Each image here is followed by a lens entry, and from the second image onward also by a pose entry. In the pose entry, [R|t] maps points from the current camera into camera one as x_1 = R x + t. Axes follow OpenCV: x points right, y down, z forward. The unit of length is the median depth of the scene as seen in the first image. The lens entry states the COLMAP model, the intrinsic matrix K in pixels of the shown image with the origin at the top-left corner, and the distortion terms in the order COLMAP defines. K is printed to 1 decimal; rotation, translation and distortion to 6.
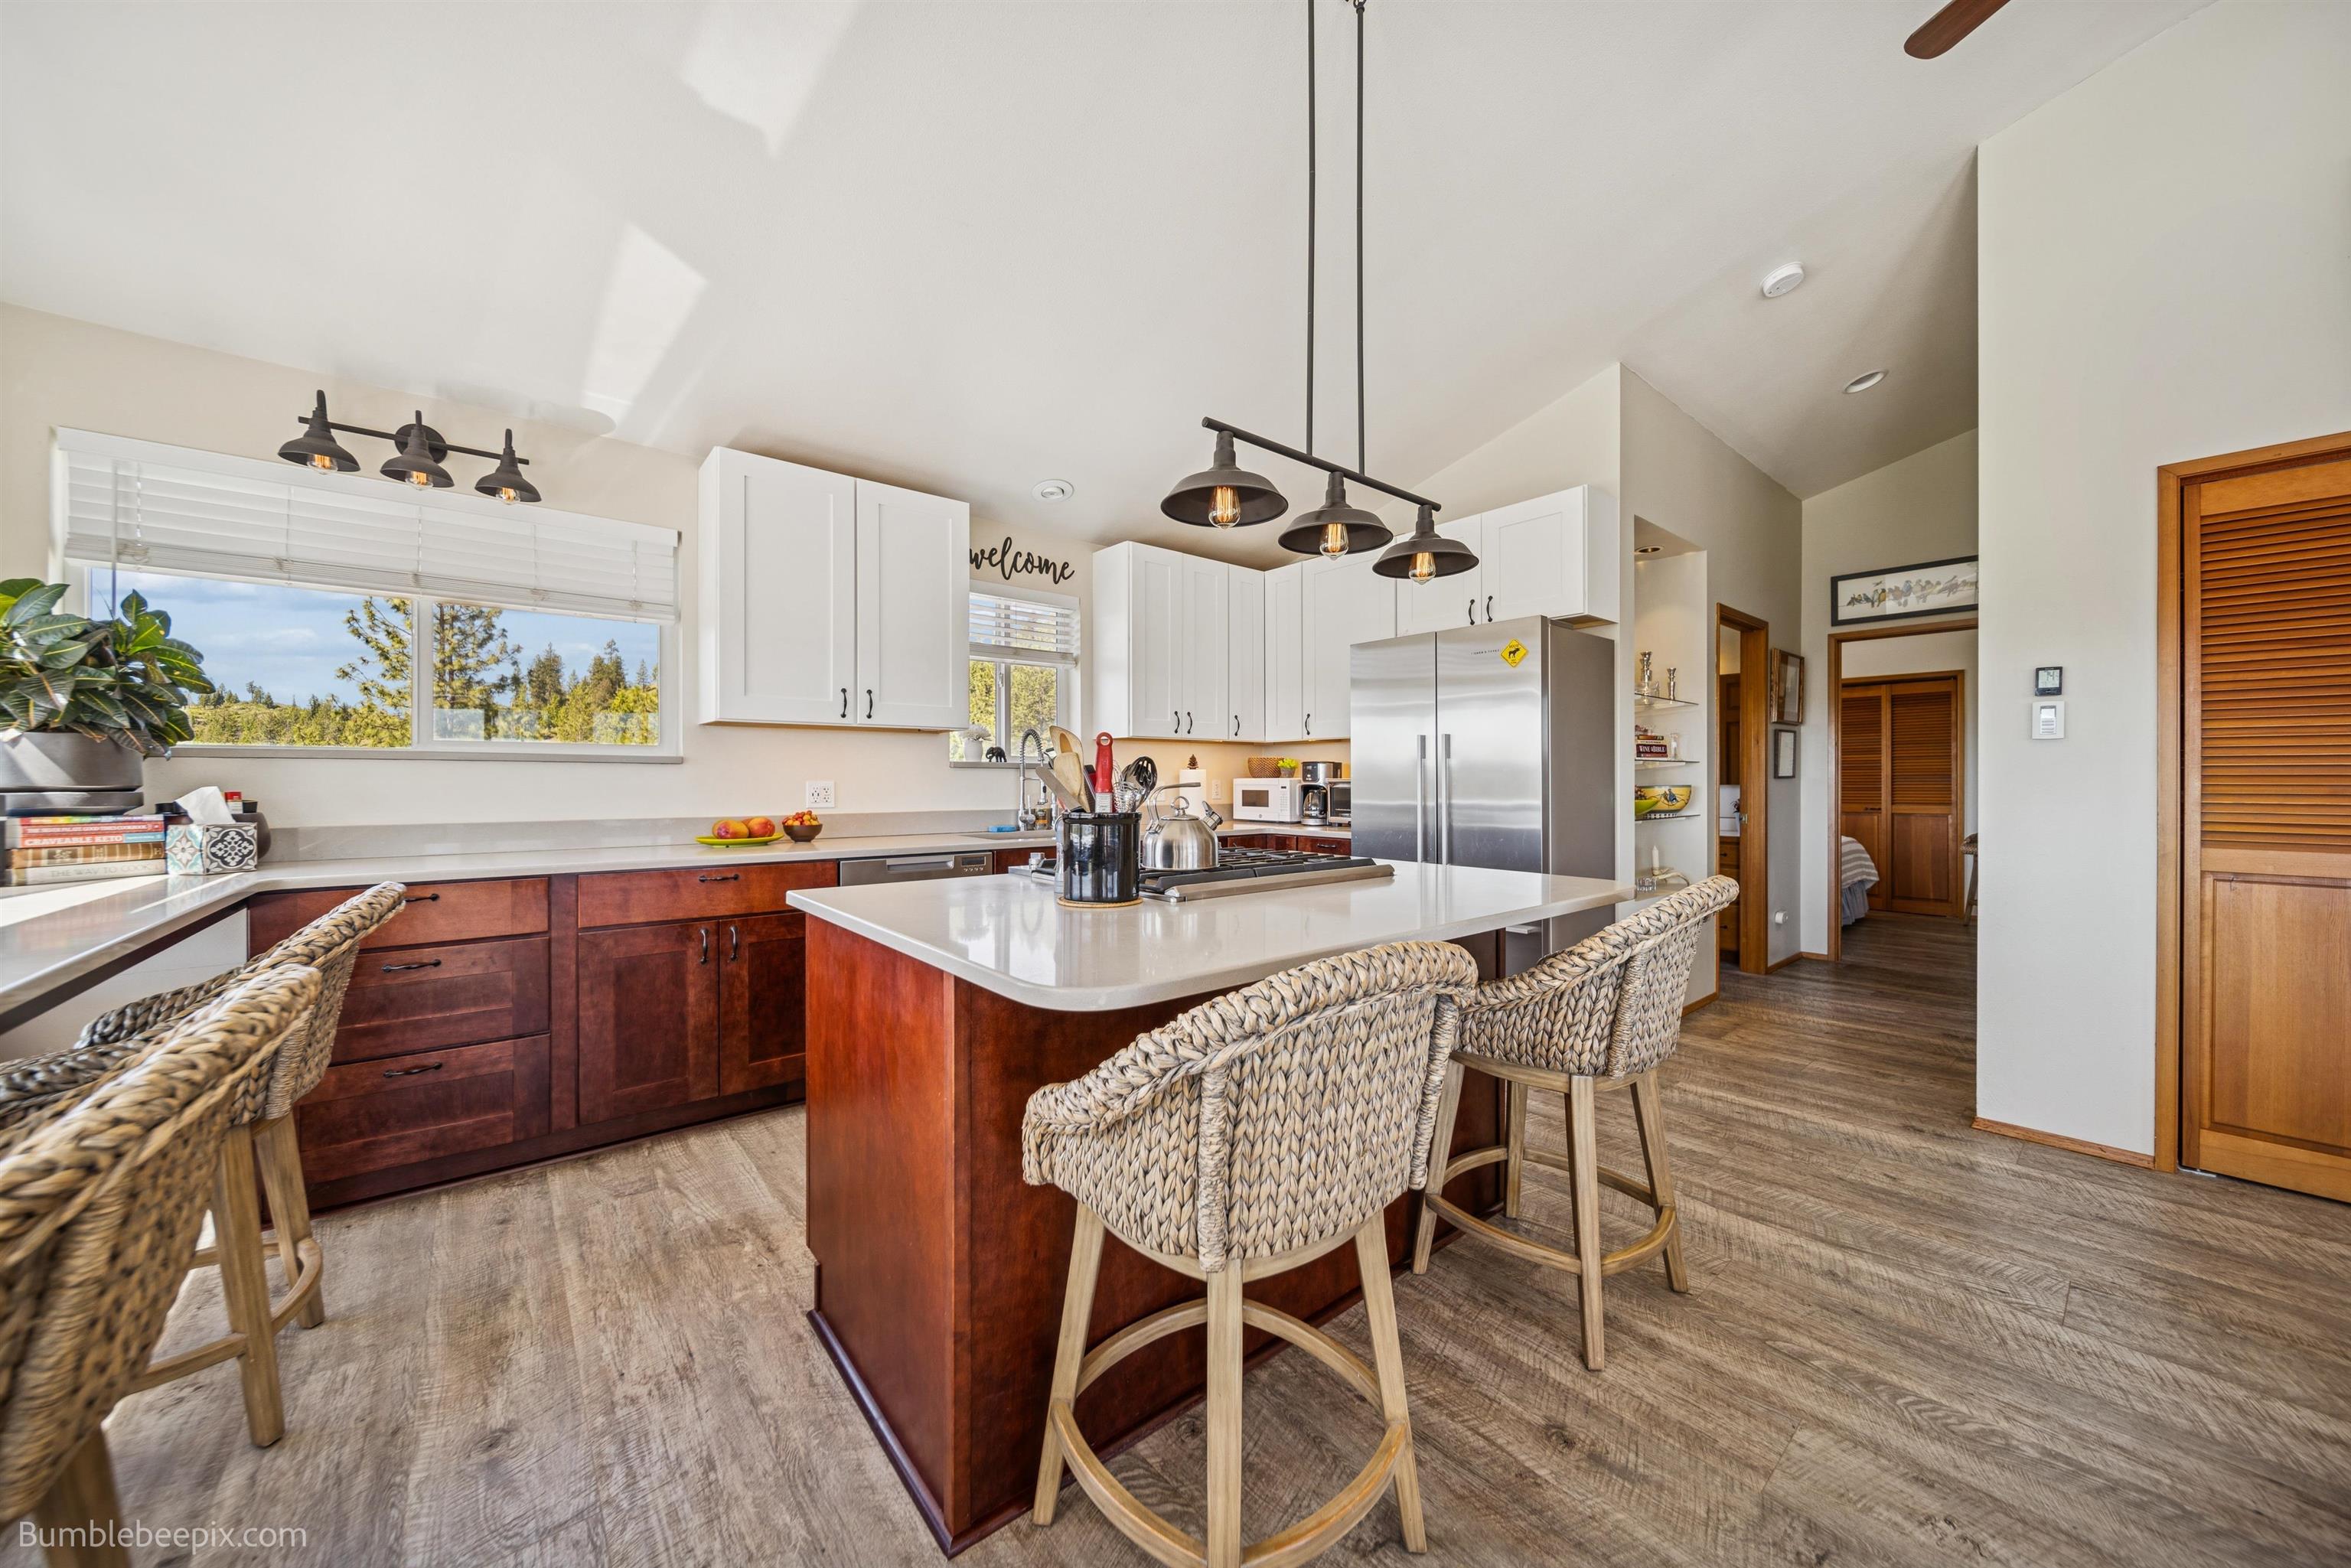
lens RADIAL K [[828.3, 0, 1176.4], [0, 828.3, 779.8], [0, 0, 1]] dist [-0.000036, -0.001750]
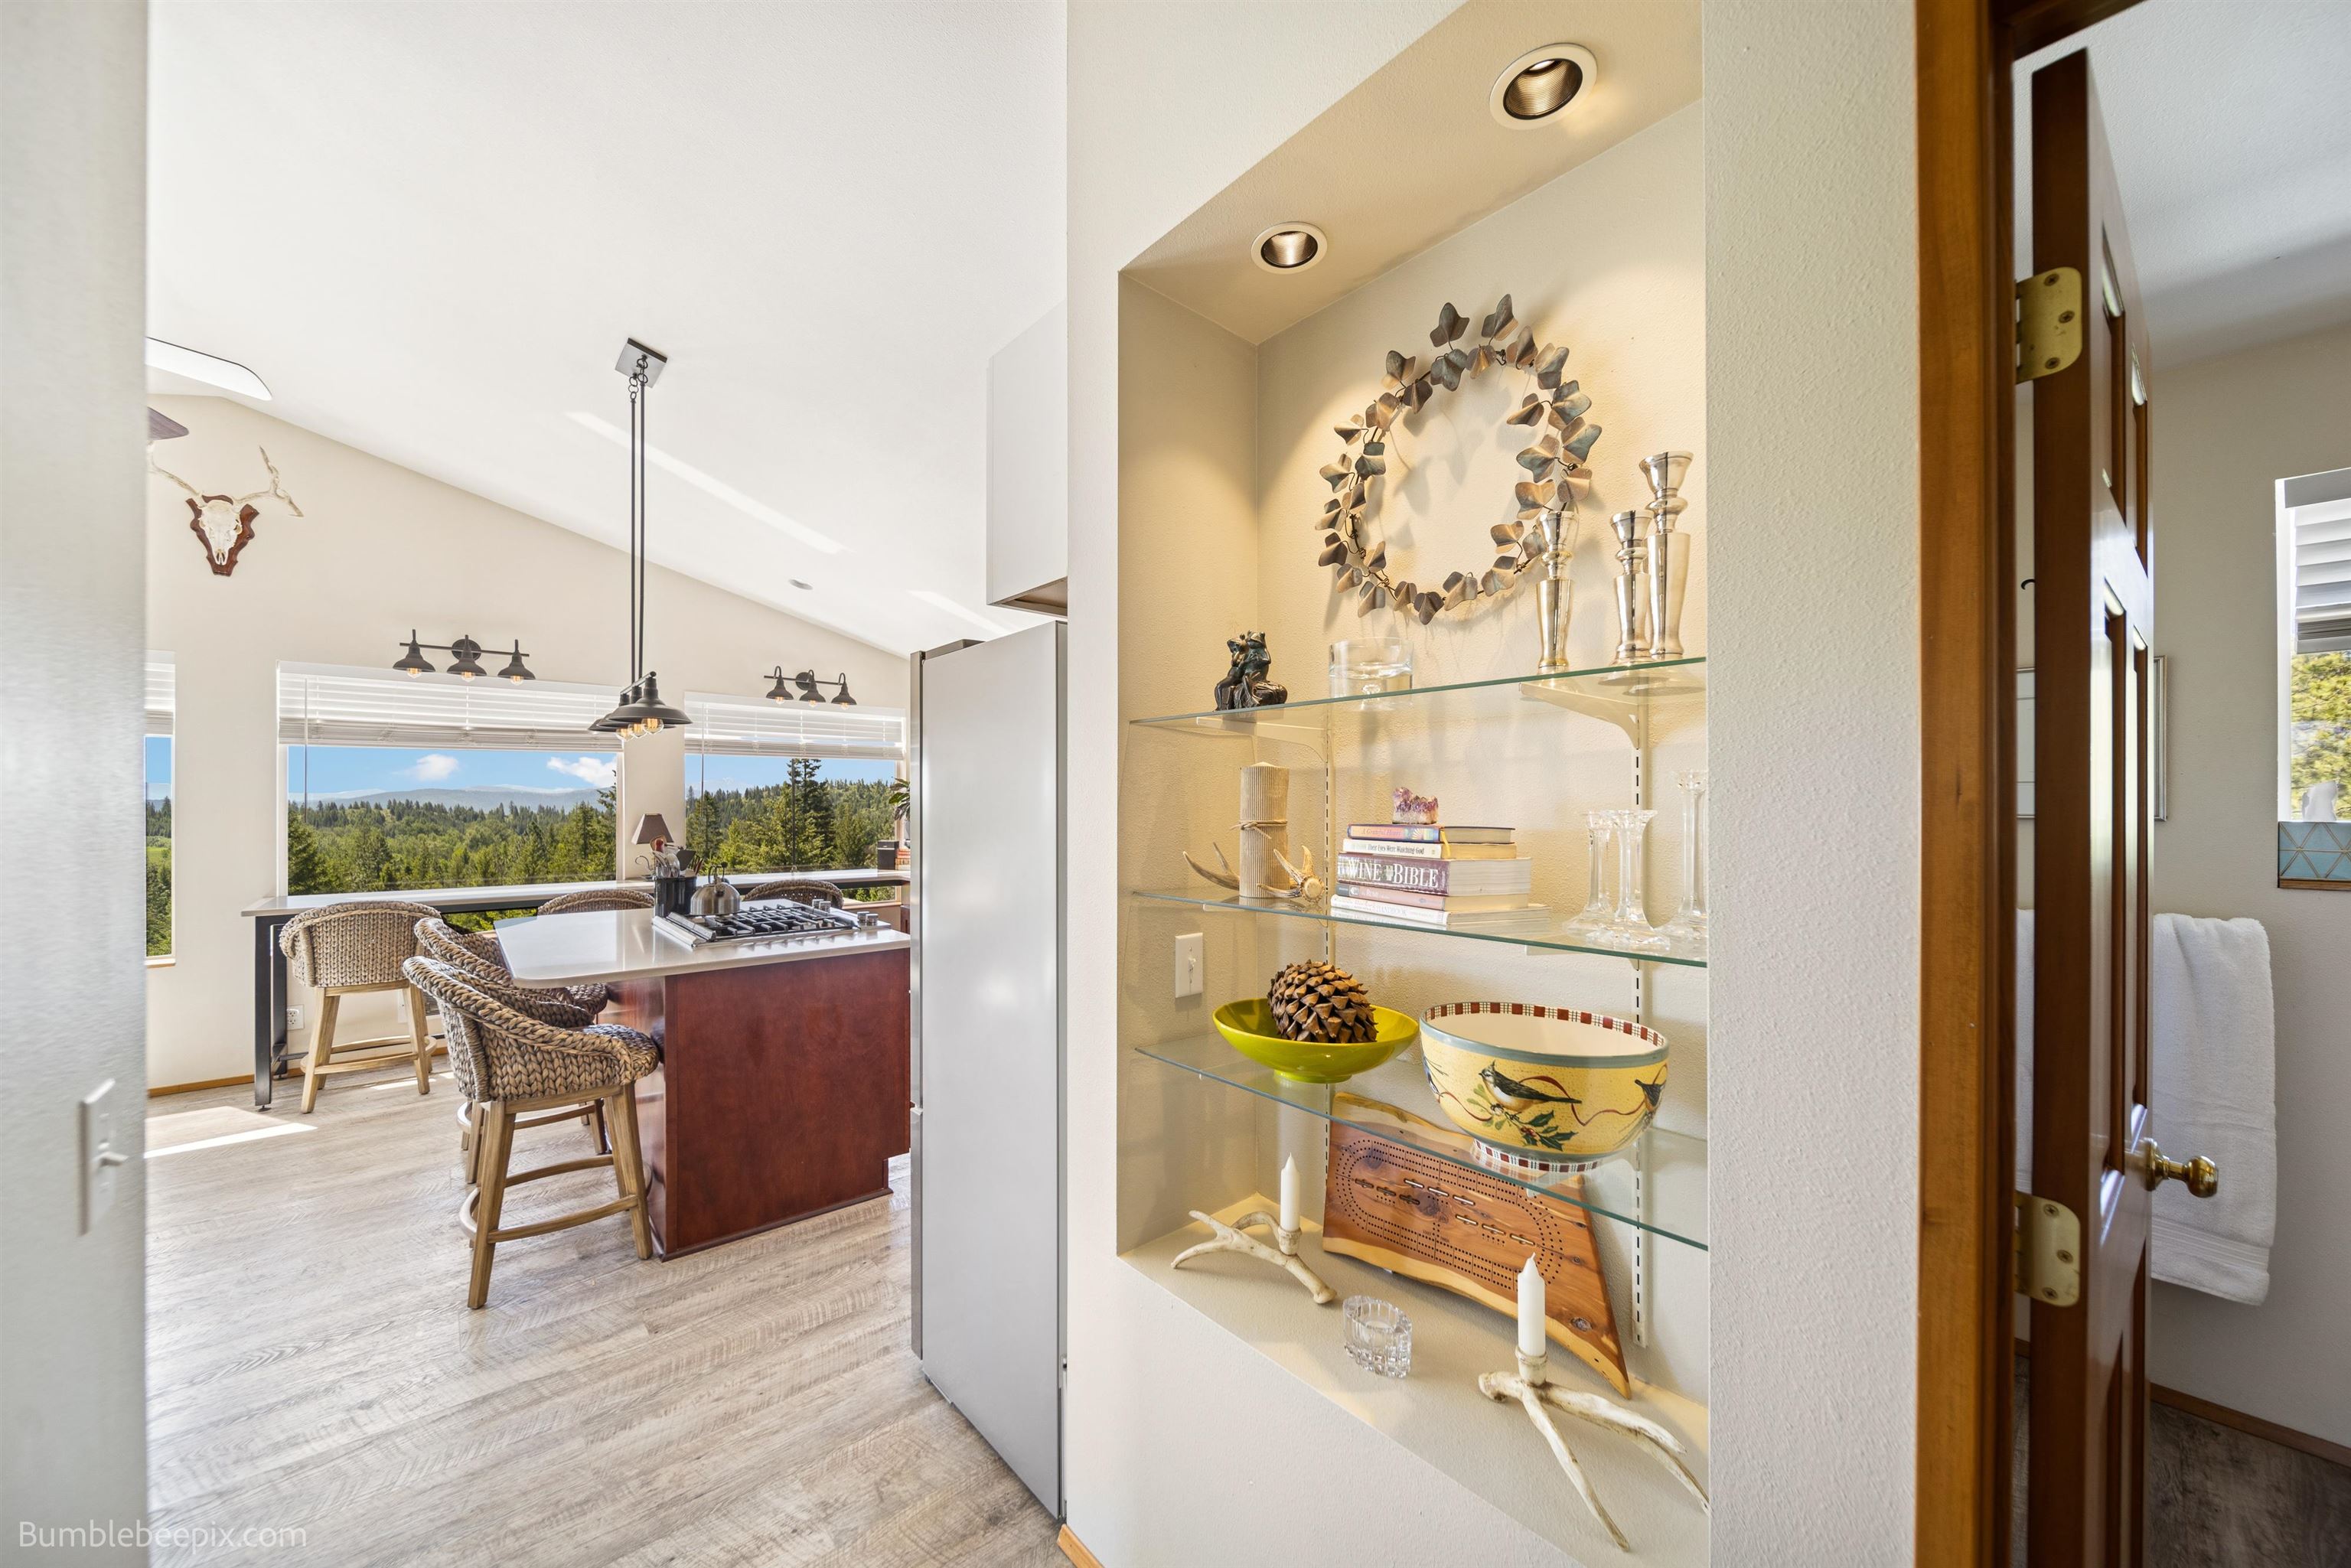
lens RADIAL K [[828.3, 0, 1175.9], [0, 828.3, 798.7], [0, 0, 1]] dist [-0.000036, -0.001750]
pose [[0.030087, -0.002735, -0.999544, 1.319910], [0.001488, 0.999995, -0.002692, -0.093378], [0.999546, -0.001406, 0.030091, 1.415351]]
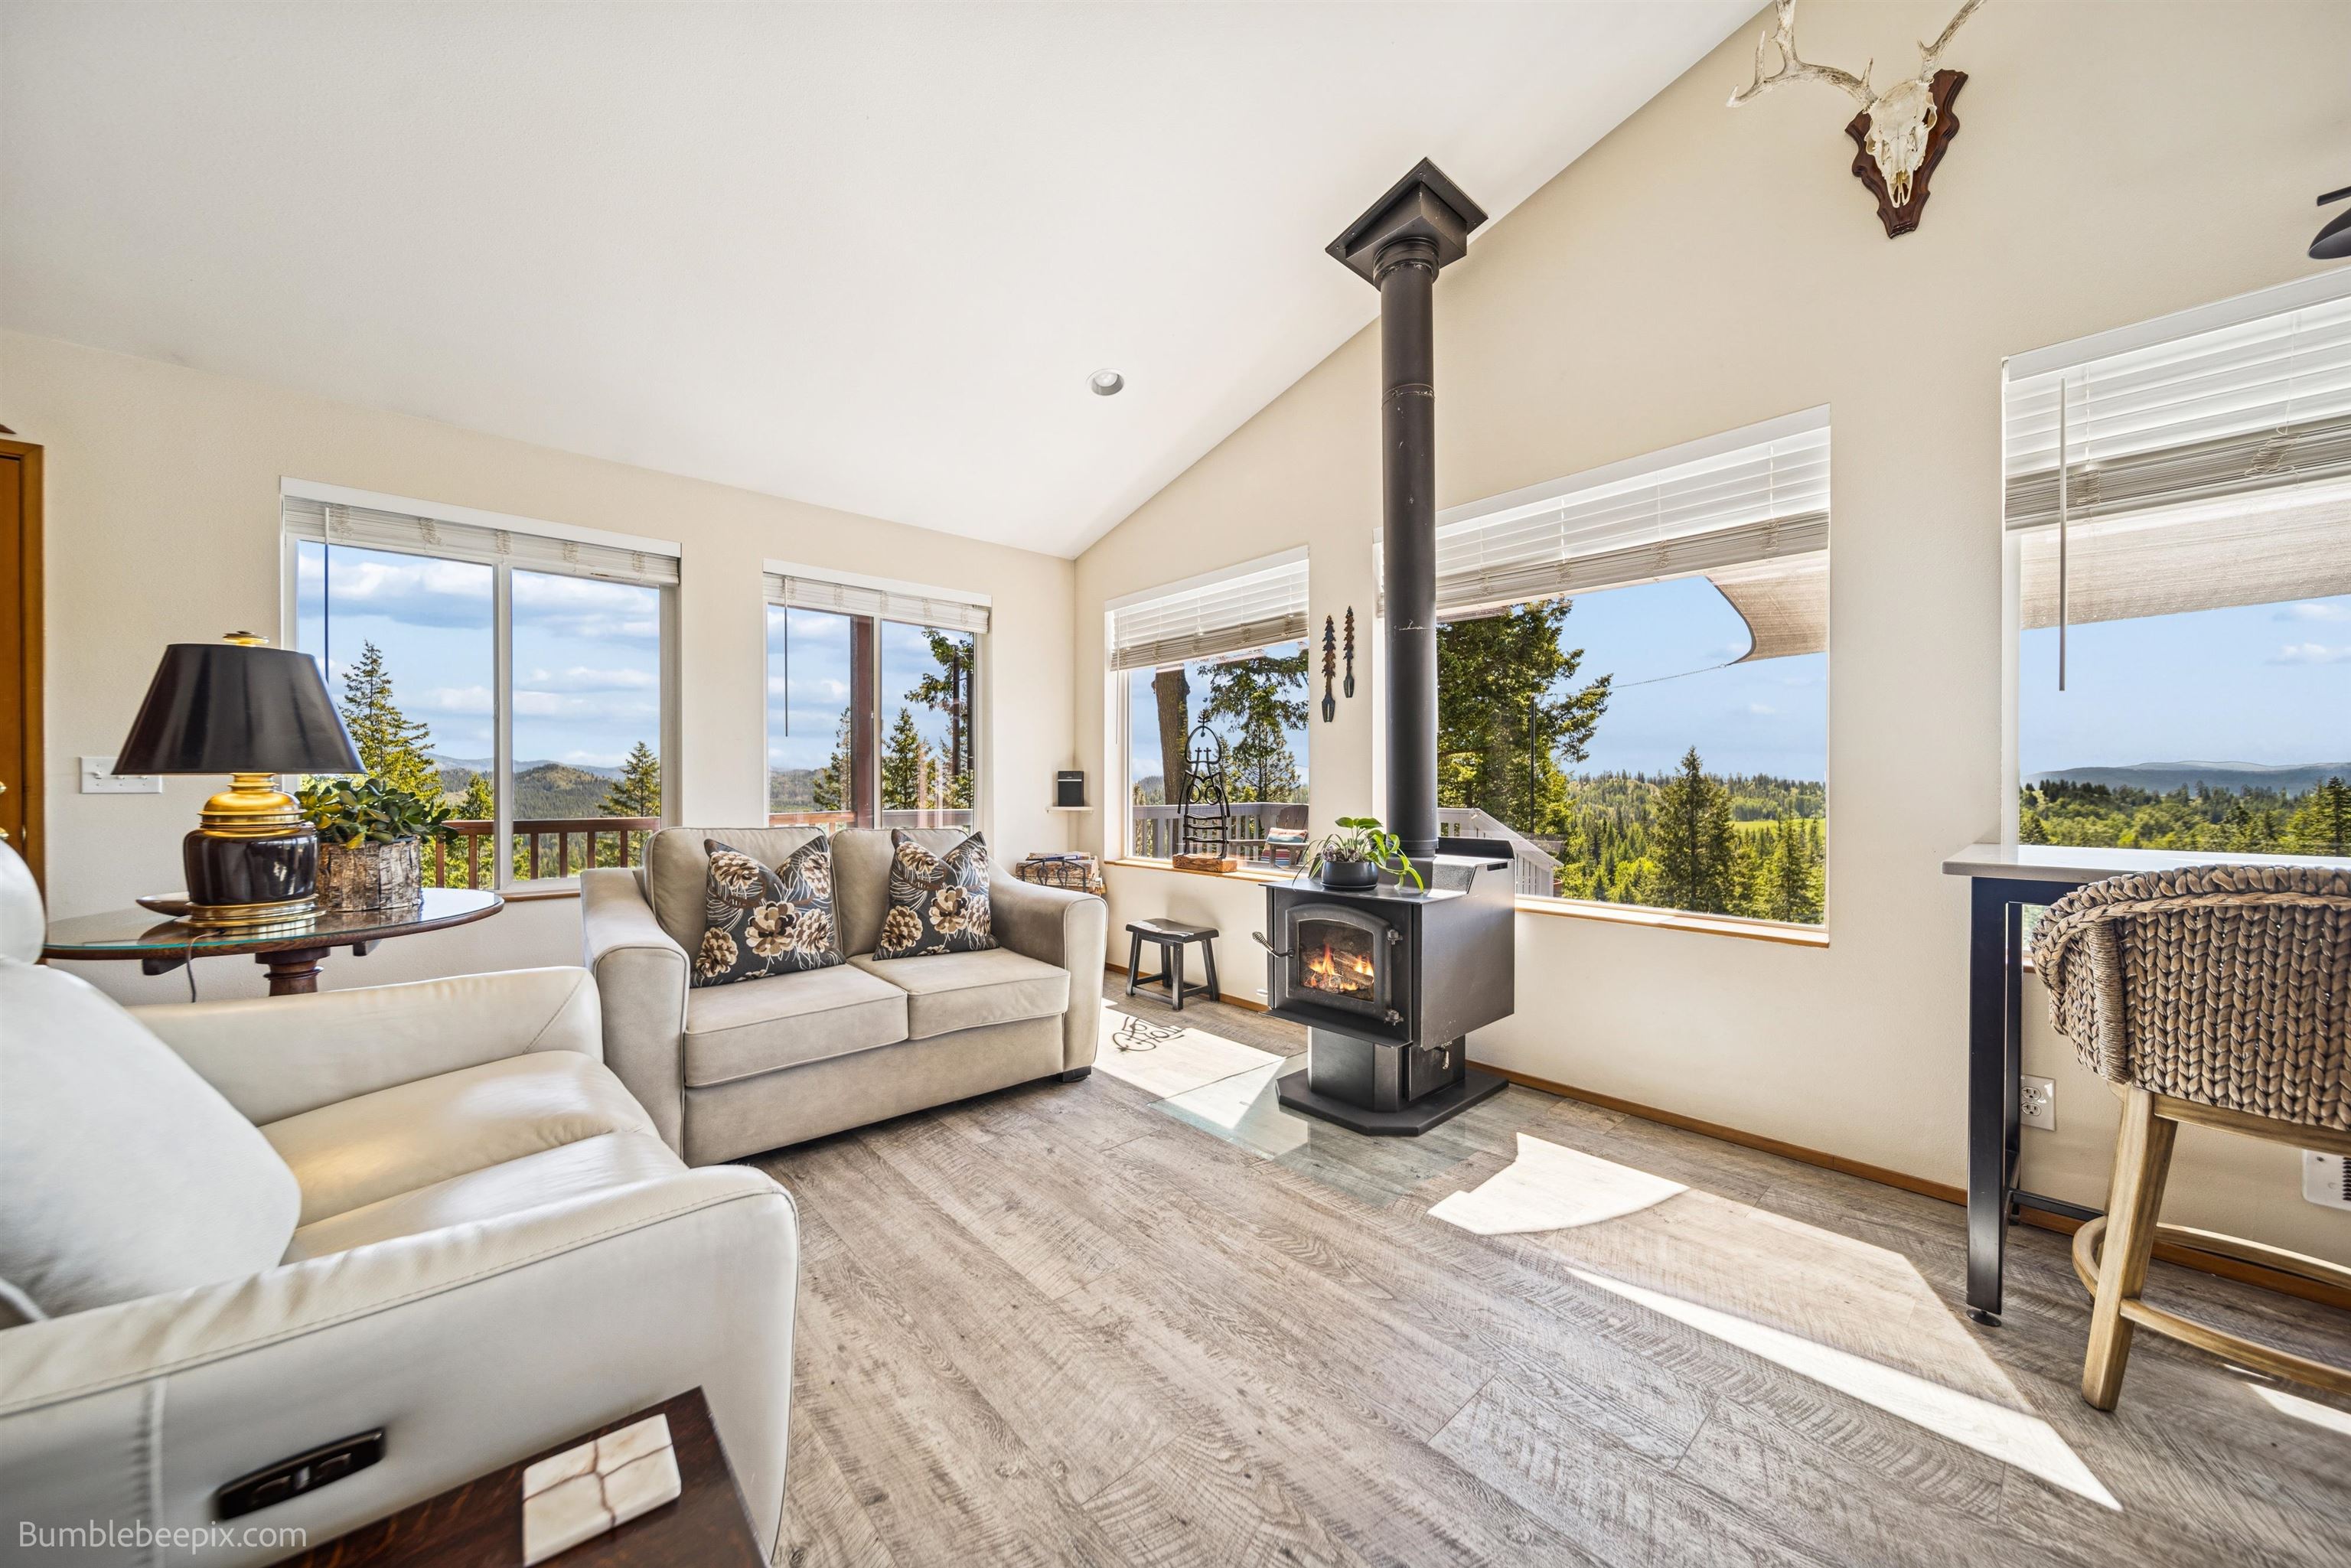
lens RADIAL K [[828.3, 0, 1178.6], [0, 828.3, 791.1], [0, 0, 1]] dist [-0.000036, -0.001750]
pose [[-0.999412, 0.002256, -0.034208, 0.480857], [0.001991, 0.999968, 0.007777, 0.030263], [0.034224, 0.007704, -0.999384, 0.487400]]
